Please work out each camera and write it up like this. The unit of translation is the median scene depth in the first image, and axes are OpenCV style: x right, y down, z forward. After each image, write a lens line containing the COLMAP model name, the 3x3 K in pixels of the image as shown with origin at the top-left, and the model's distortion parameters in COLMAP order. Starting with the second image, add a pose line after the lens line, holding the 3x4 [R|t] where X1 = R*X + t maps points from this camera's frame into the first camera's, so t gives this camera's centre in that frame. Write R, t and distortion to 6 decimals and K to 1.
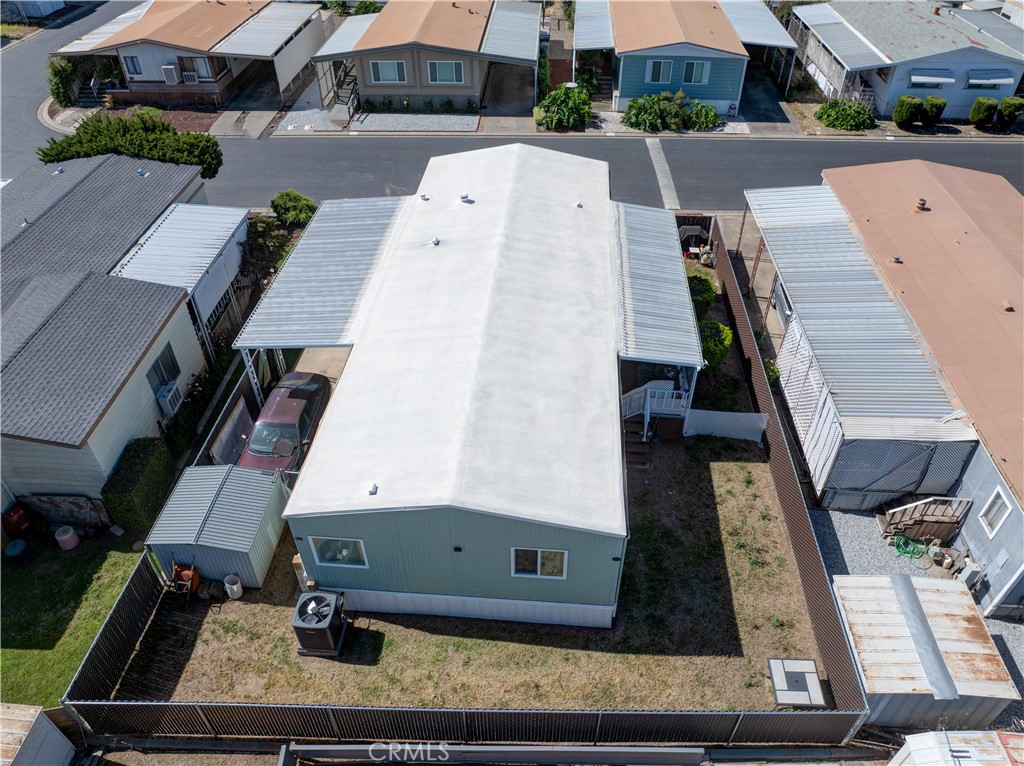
lens RADIAL K [[725.1, 0, 514.3], [0, 725.1, 384.4], [0, 0, 1]] dist [-0.053288, 0.031346]
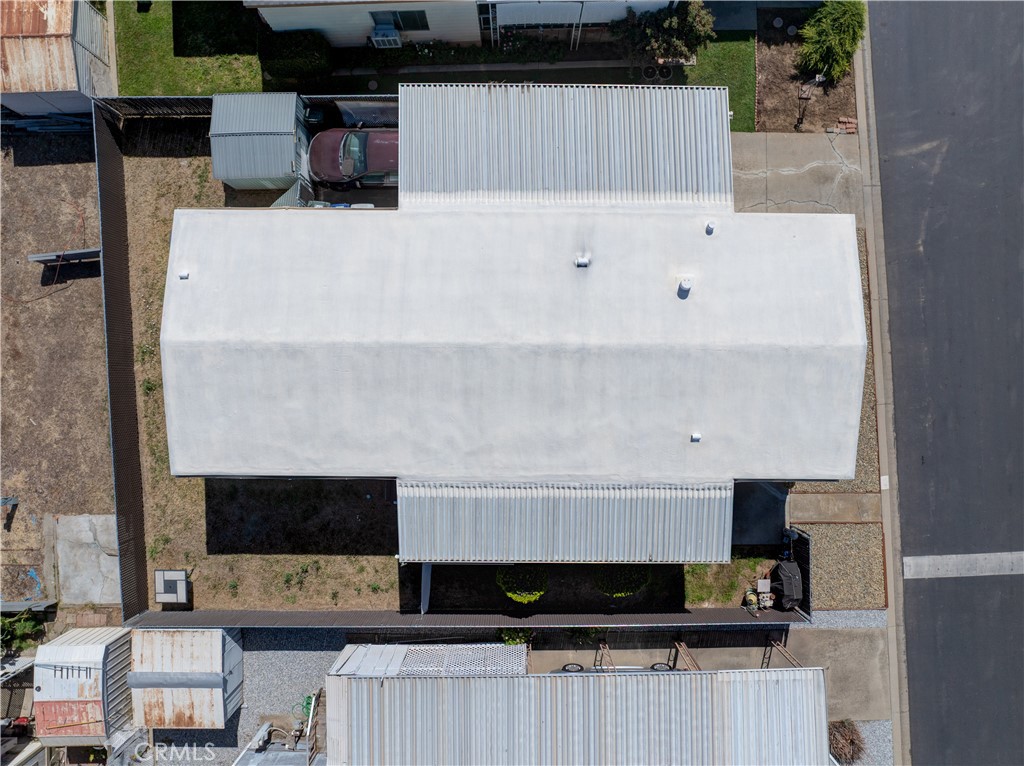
lens RADIAL K [[725.1, 0, 510.3], [0, 725.1, 380.5], [0, 0, 1]] dist [-0.053288, 0.031346]
pose [[0.070951, 0.997480, -0.000631, 0.021984], [-0.643297, 0.046242, 0.764219, -0.929474], [0.762322, -0.053816, 0.644956, 0.491892]]
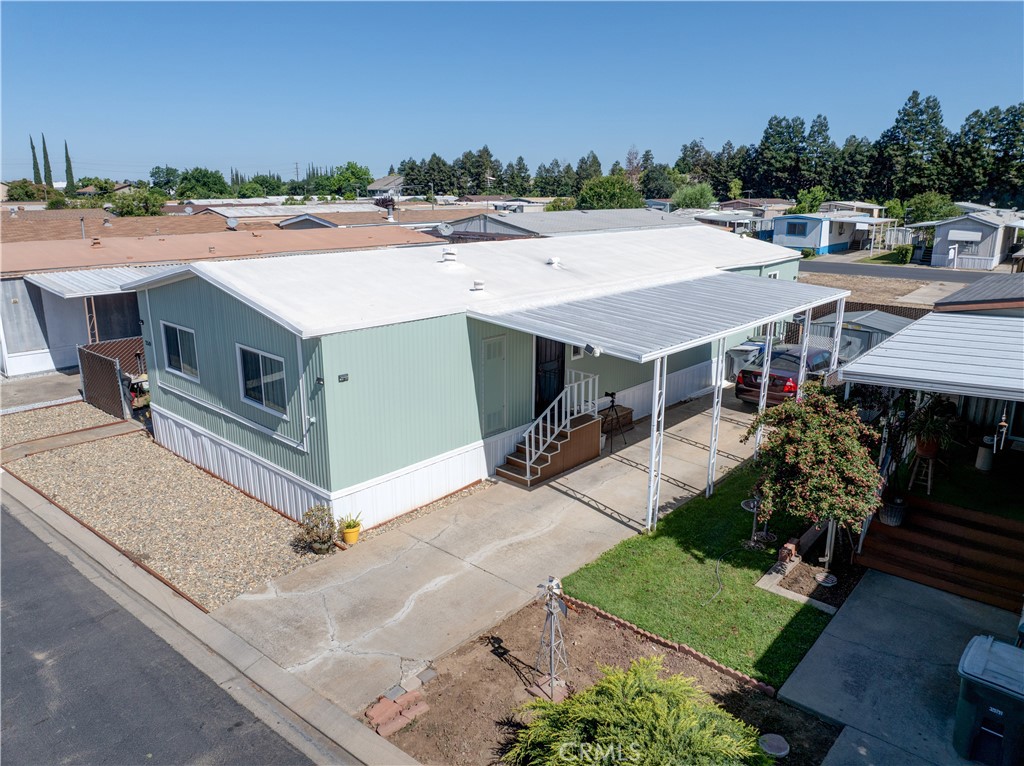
lens RADIAL K [[725.1, 0, 510.9], [0, 725.1, 374.4], [0, 0, 1]] dist [-0.053288, 0.031346]
pose [[-0.783754, -0.151571, 0.602292, -0.636139], [0.402040, 0.615343, 0.678025, -0.766018], [-0.473385, 0.773550, -0.421340, 1.714138]]
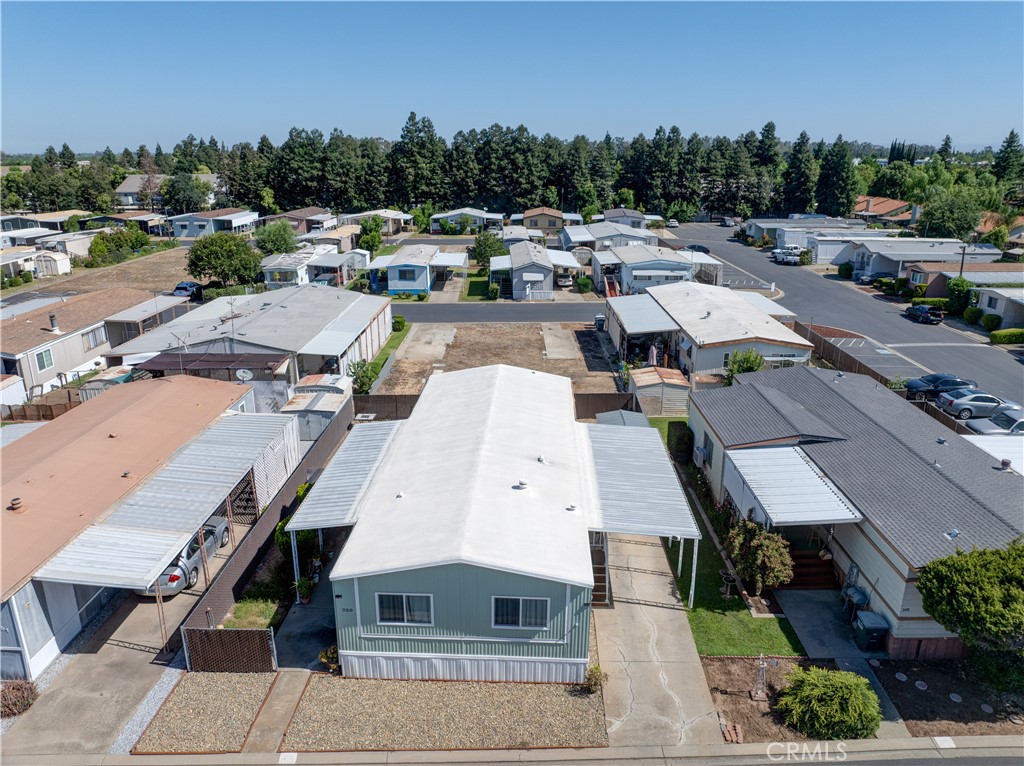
lens RADIAL K [[725.1, 0, 514.5], [0, 725.1, 383.8], [0, 0, 1]] dist [-0.053288, 0.031346]
pose [[-0.999325, 0.013286, -0.034246, -0.037565], [-0.022035, 0.529102, 0.848272, -1.482814], [0.029390, 0.848454, -0.528452, 1.824439]]
